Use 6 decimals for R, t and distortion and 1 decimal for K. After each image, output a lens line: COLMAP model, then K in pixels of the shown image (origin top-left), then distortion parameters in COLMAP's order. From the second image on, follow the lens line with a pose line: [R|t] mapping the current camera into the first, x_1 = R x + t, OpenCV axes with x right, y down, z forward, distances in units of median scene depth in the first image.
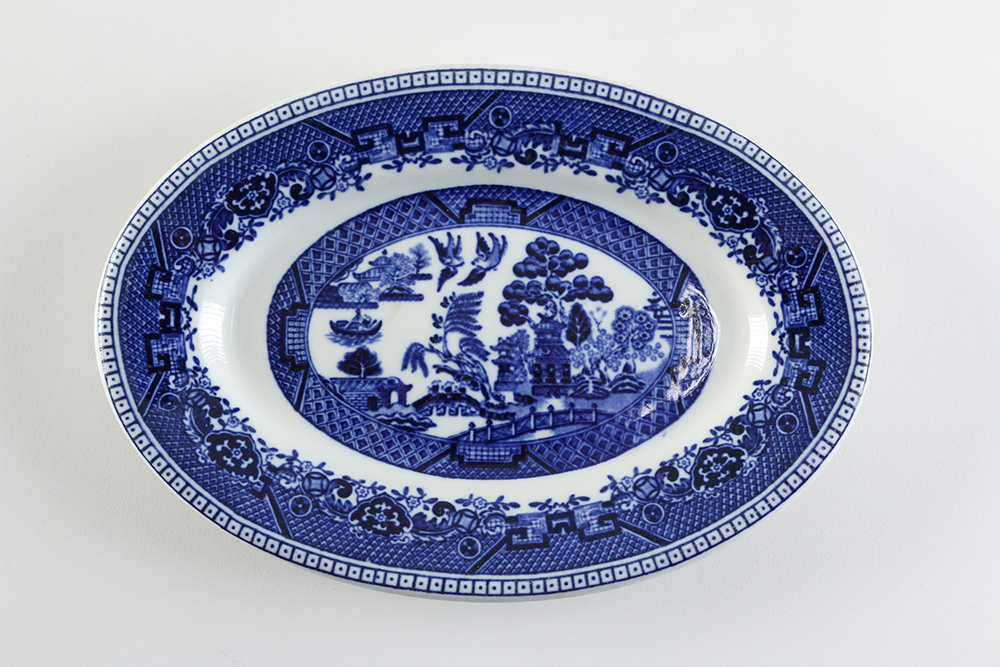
lens RADIAL K [[2110.3, 0, 498.4], [0, 2110.3, 330.9], [0, 0, 1]] dist [0.231992, 0.000000]
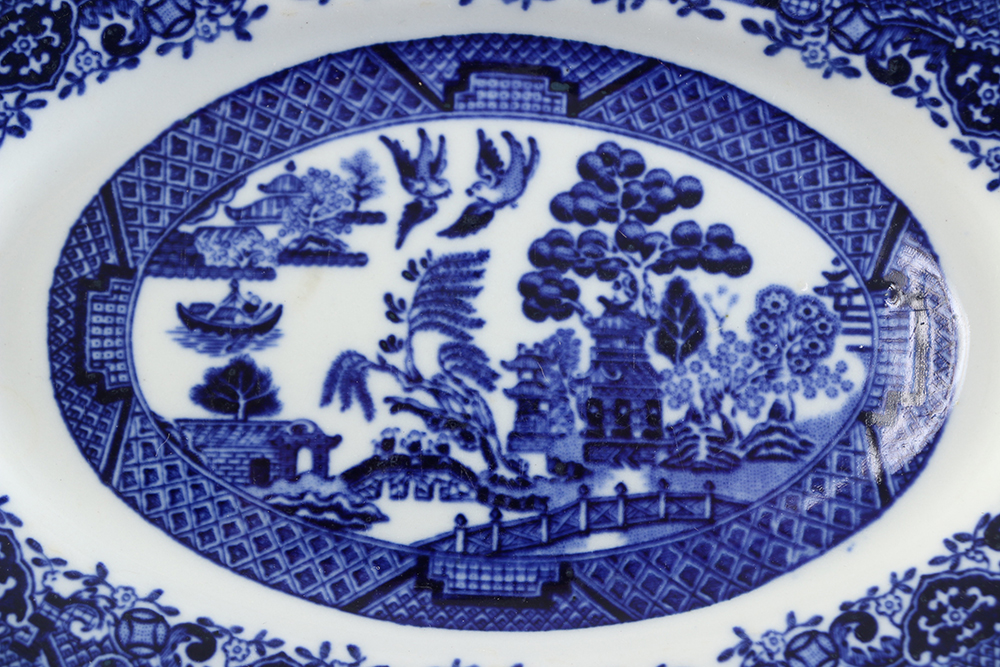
lens RADIAL K [[4734.3, 0, 494.9], [0, 4734.3, 337.3], [0, 0, 1]] dist [0.584972, 0.000000]
pose [[0.999780, 0.020544, 0.004159, -0.010006], [-0.020543, 0.999789, -0.000122, 0.001840], [-0.004161, 0.000037, 0.999991, -0.108584]]
